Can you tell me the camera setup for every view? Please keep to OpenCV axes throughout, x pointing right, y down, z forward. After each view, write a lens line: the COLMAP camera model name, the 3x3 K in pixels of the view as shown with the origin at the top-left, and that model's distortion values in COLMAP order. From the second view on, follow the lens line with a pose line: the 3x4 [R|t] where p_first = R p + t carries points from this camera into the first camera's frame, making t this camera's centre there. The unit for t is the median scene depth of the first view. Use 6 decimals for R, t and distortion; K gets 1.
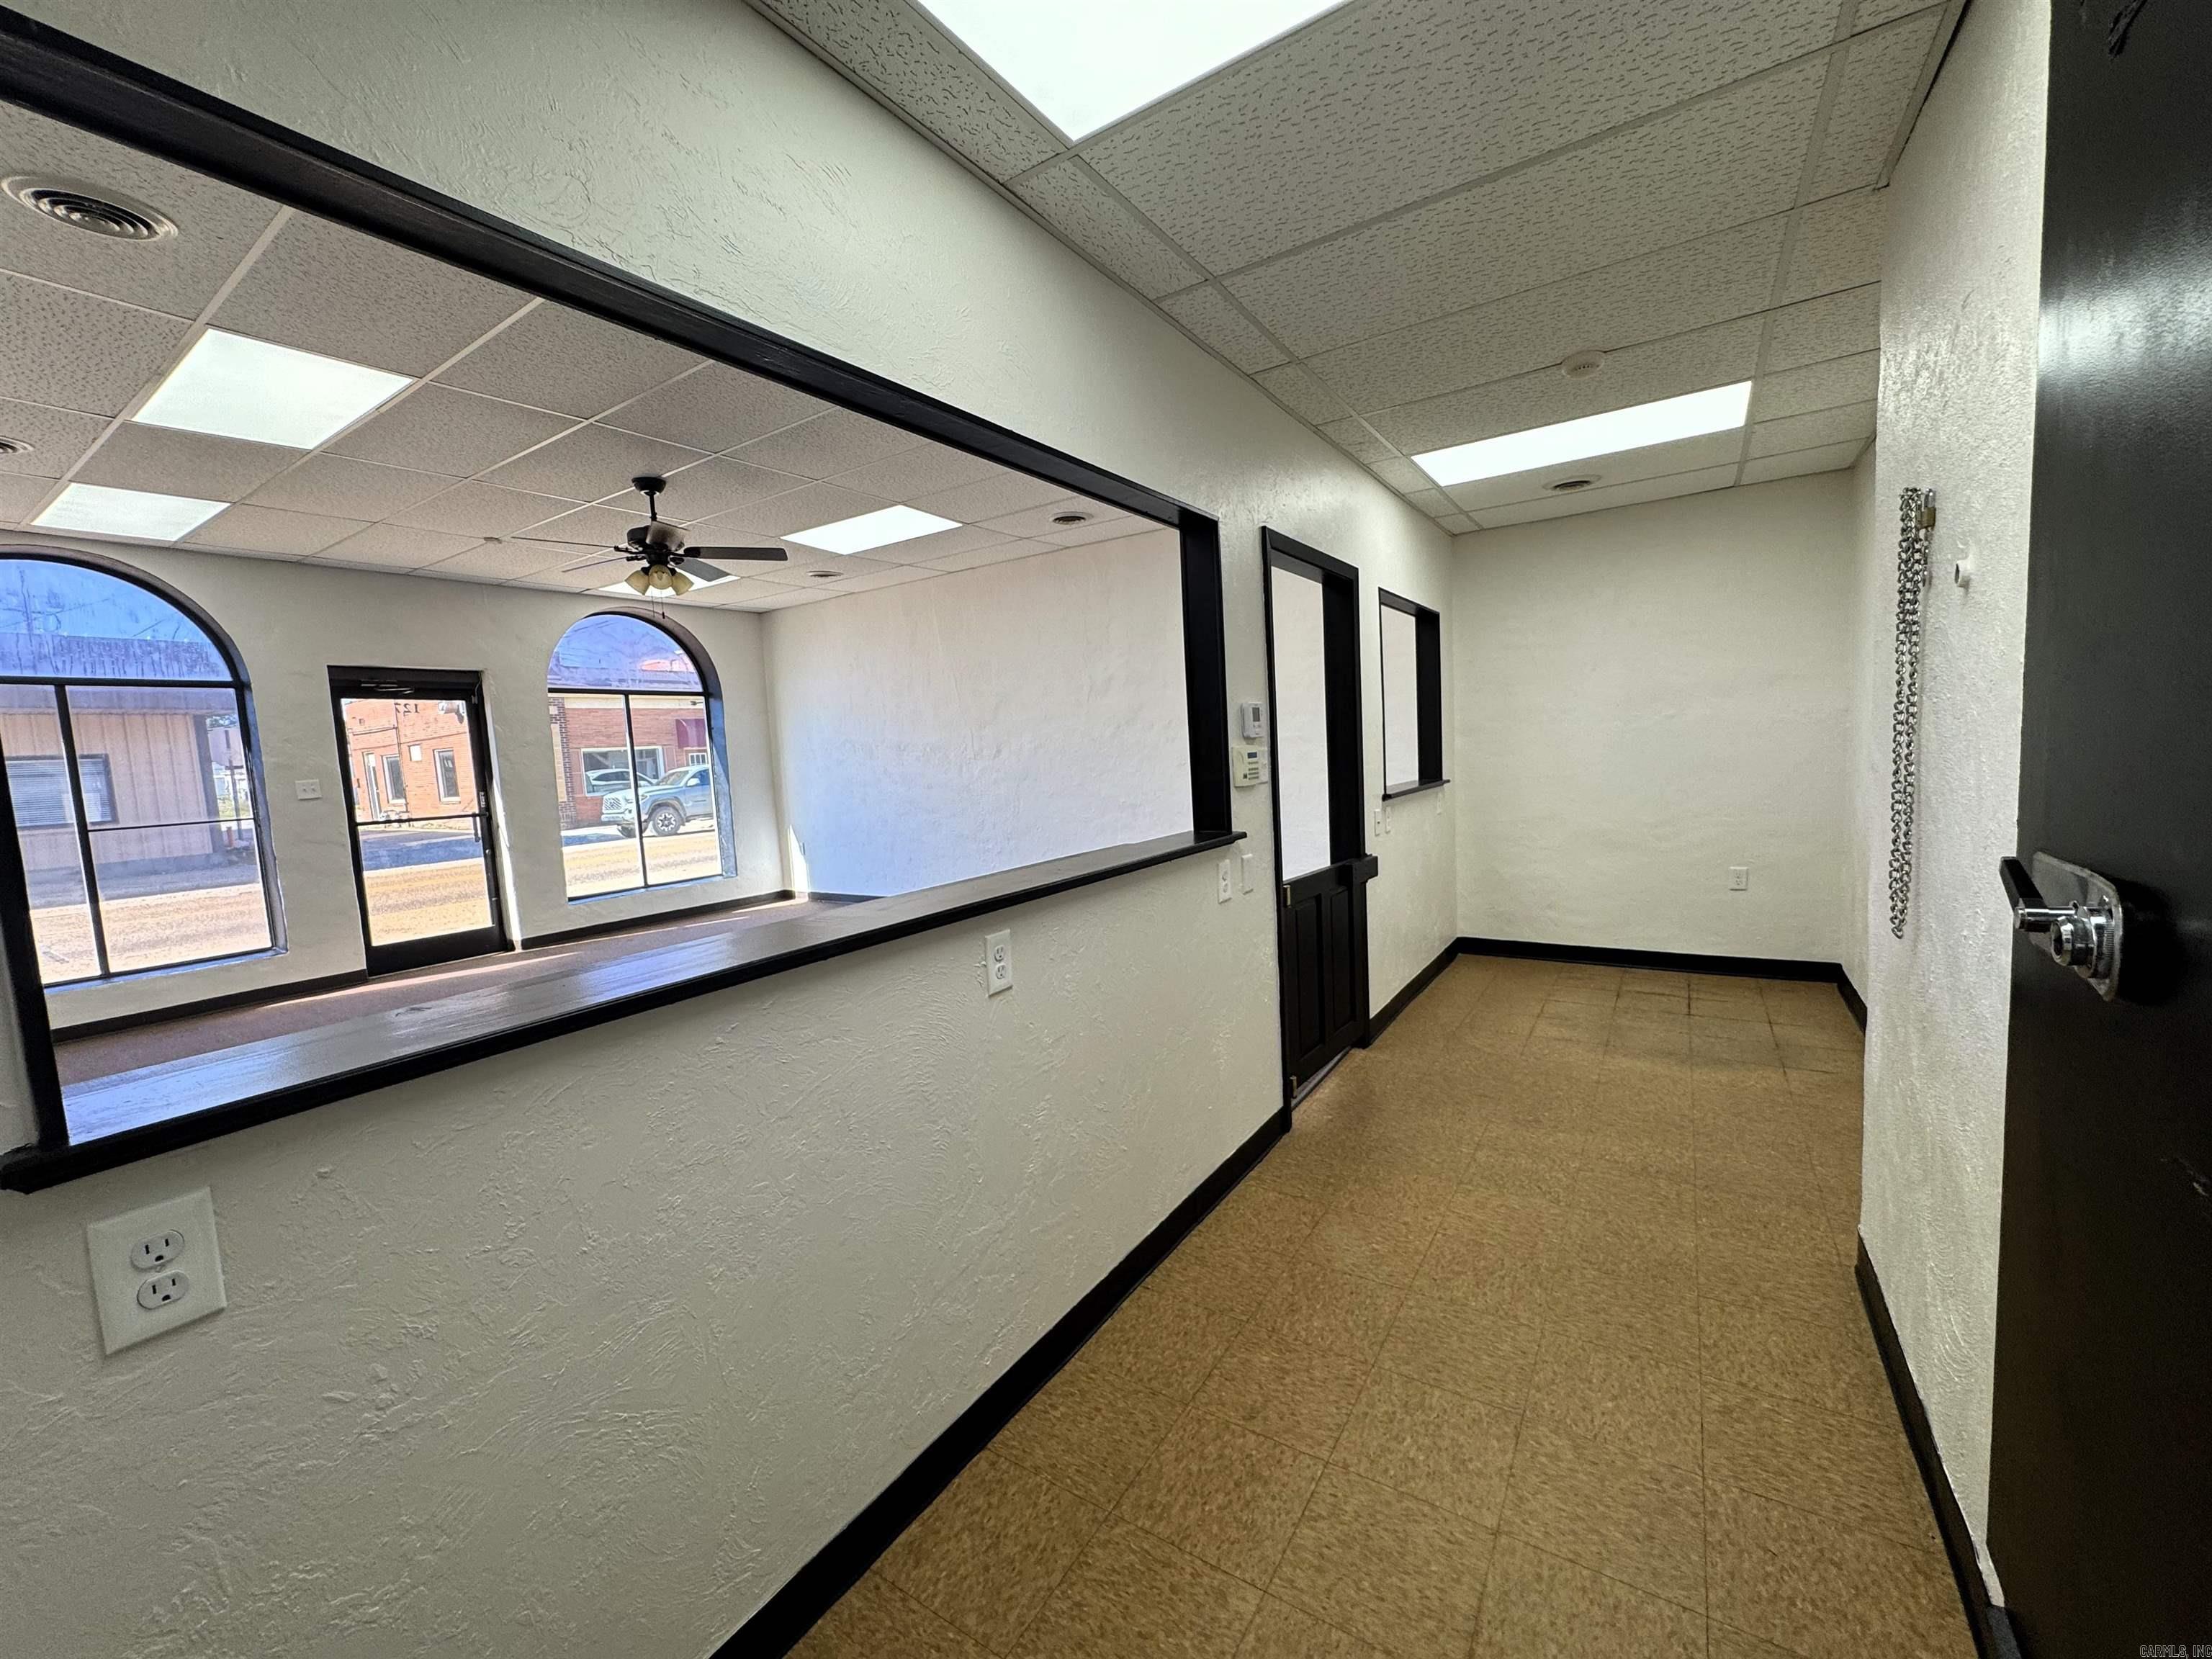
lens RADIAL K [[885.5, 0, 1106.0], [0, 885.5, 829.5], [0, 0, 1]] dist [-0.000348, -0.000006]
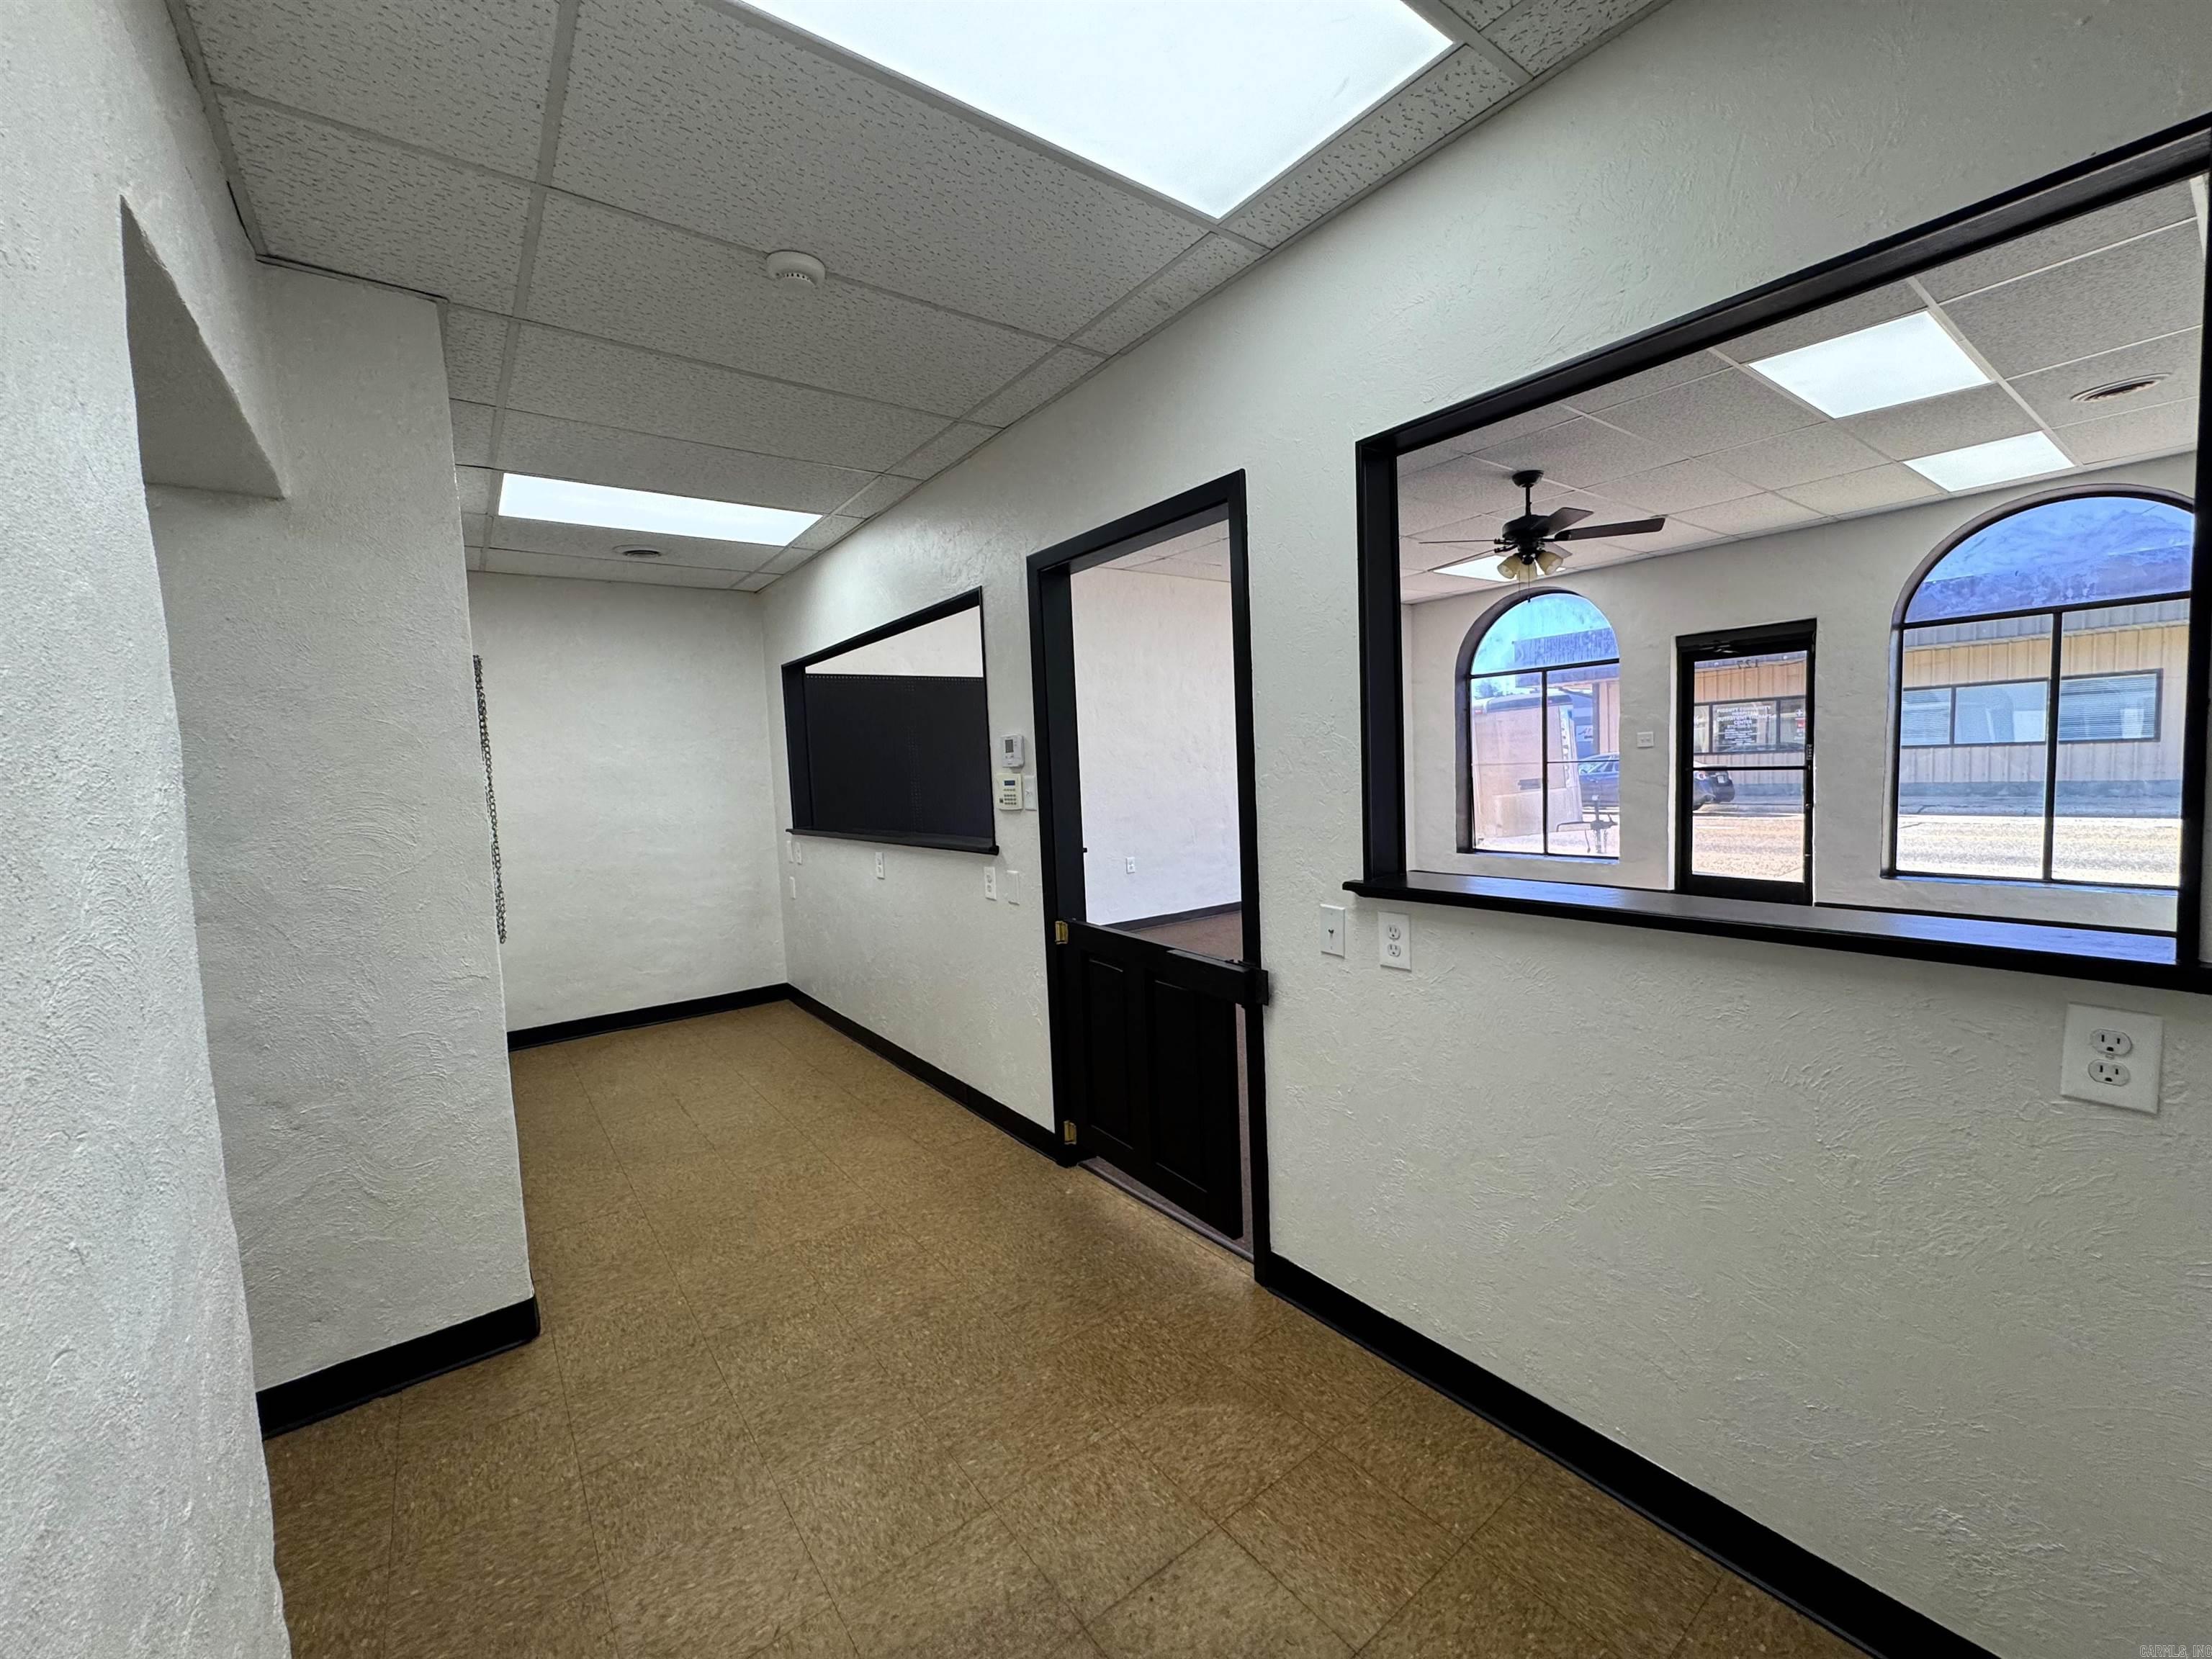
lens RADIAL K [[882.8, 0, 1106.0], [0, 882.8, 829.5], [0, 0, 1]] dist [-0.001063, -0.000232]
pose [[-0.340015, 0.138450, -0.930173, 0.470439], [-0.025003, 0.987423, 0.156111, -0.081944], [0.940088, 0.076337, -0.332277, 0.602512]]
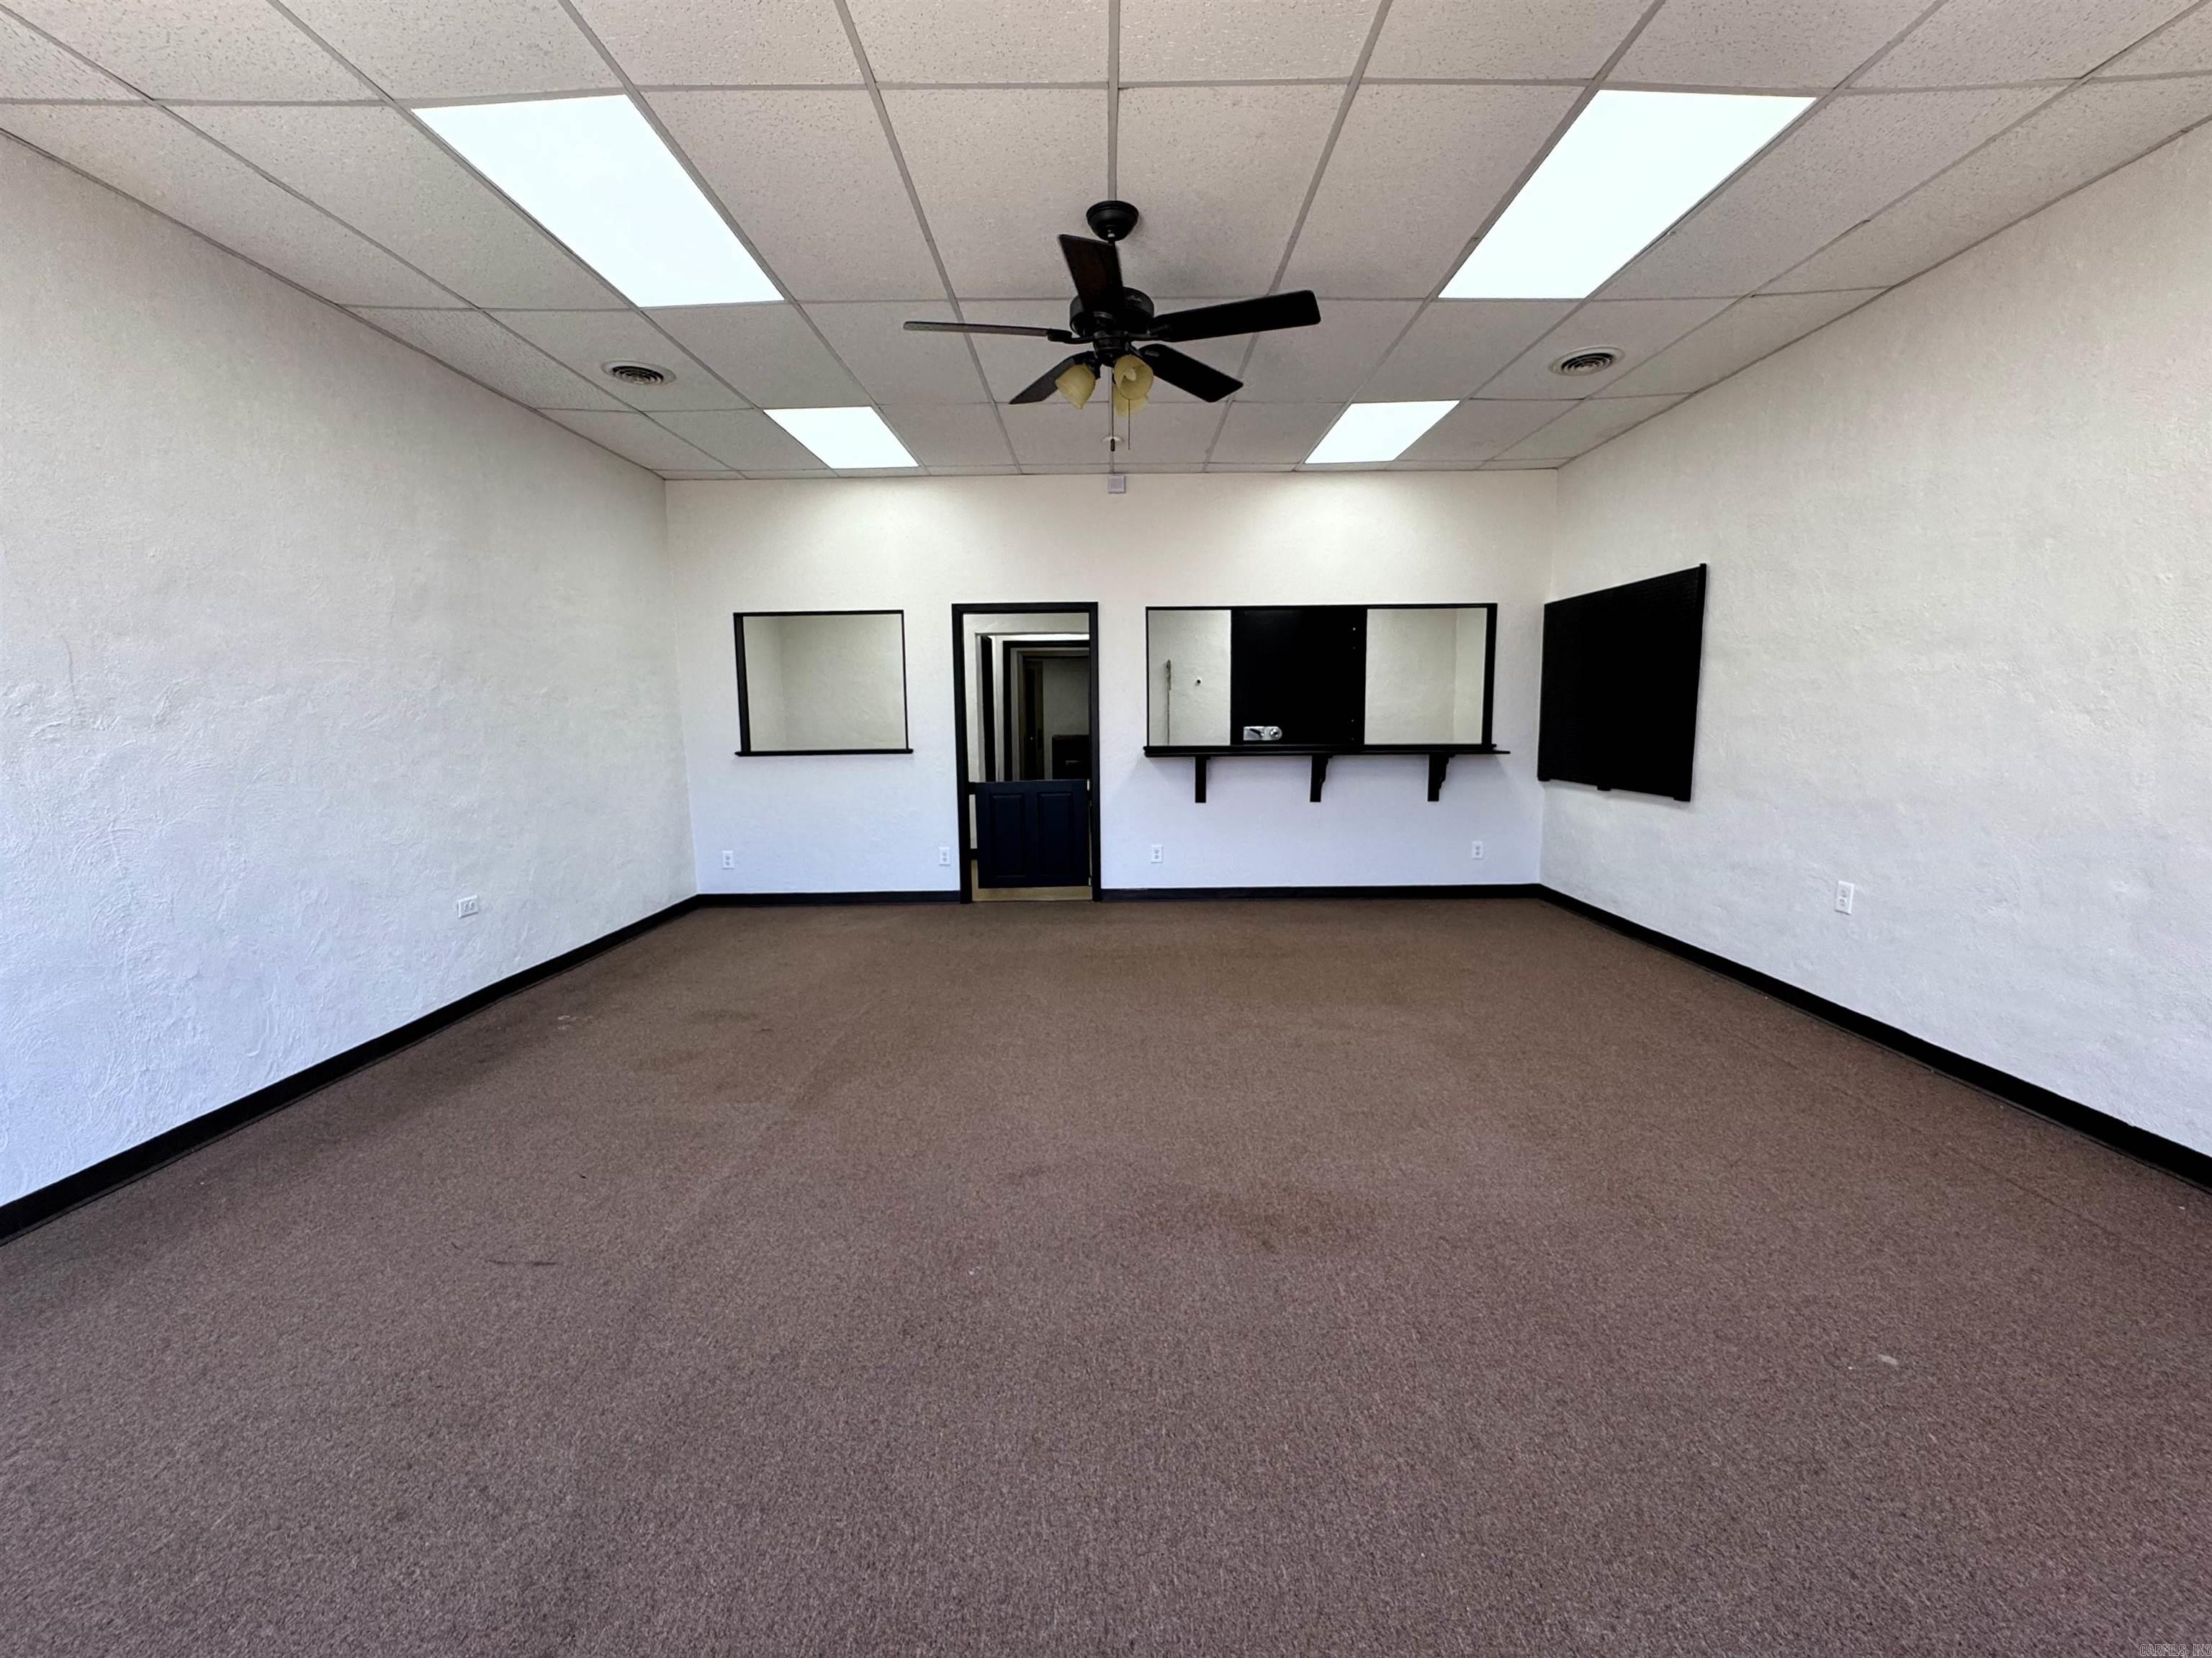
lens RADIAL K [[912.1, 0, 1107.9], [0, 912.1, 831.3], [0, 0, 1]] dist [-0.003060, 0.000032]
pose [[-0.551023, -0.051253, 0.832915, -0.694771], [0.119251, 0.983032, 0.139381, -0.045908], [-0.825925, 0.176128, -0.535562, 0.932029]]
